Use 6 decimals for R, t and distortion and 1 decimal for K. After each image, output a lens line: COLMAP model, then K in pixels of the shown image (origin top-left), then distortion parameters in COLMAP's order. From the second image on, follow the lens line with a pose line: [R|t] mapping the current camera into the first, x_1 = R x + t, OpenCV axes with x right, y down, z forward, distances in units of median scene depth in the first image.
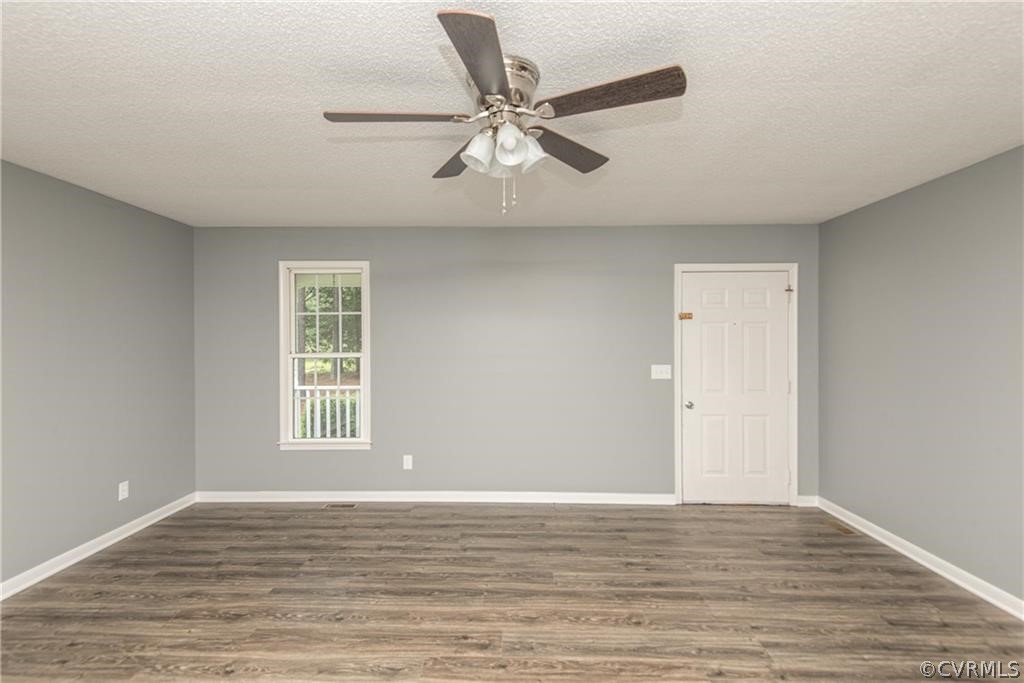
lens RADIAL K [[476.5, 0, 504.7], [0, 476.5, 336.8], [0, 0, 1]] dist [0.040441, -0.019903]
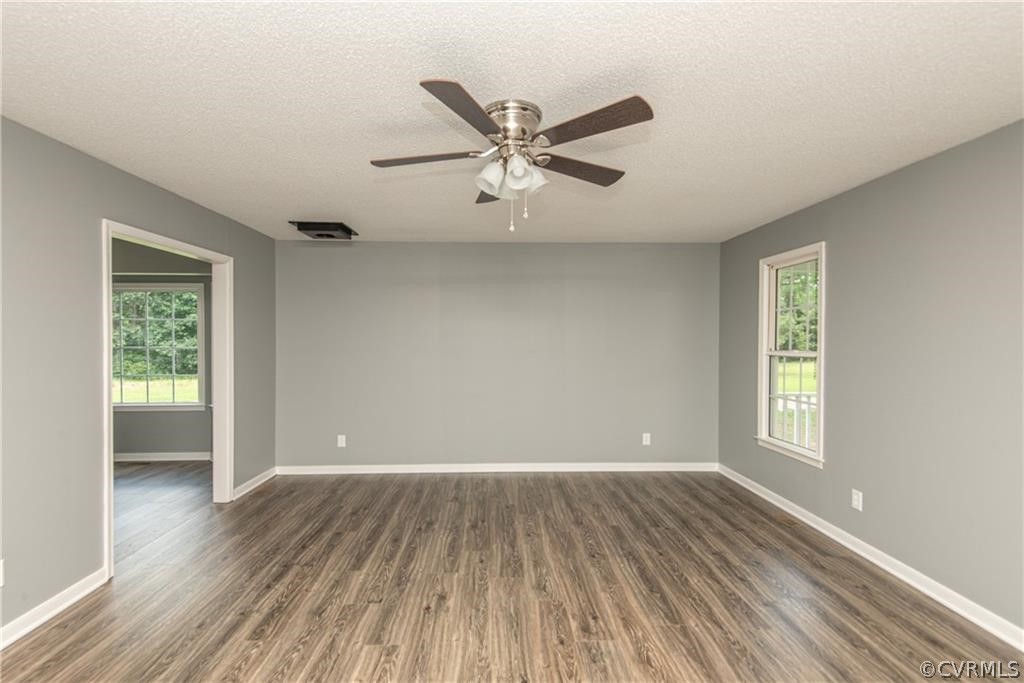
lens RADIAL K [[466.9, 0, 505.3], [0, 466.9, 344.3], [0, 0, 1]] dist [0.048558, -0.030423]
pose [[0.054468, 0.015050, -0.998402, 0.737140], [0.003645, 0.999877, 0.015271, 0.005296], [0.998509, -0.004471, 0.054407, 0.591873]]
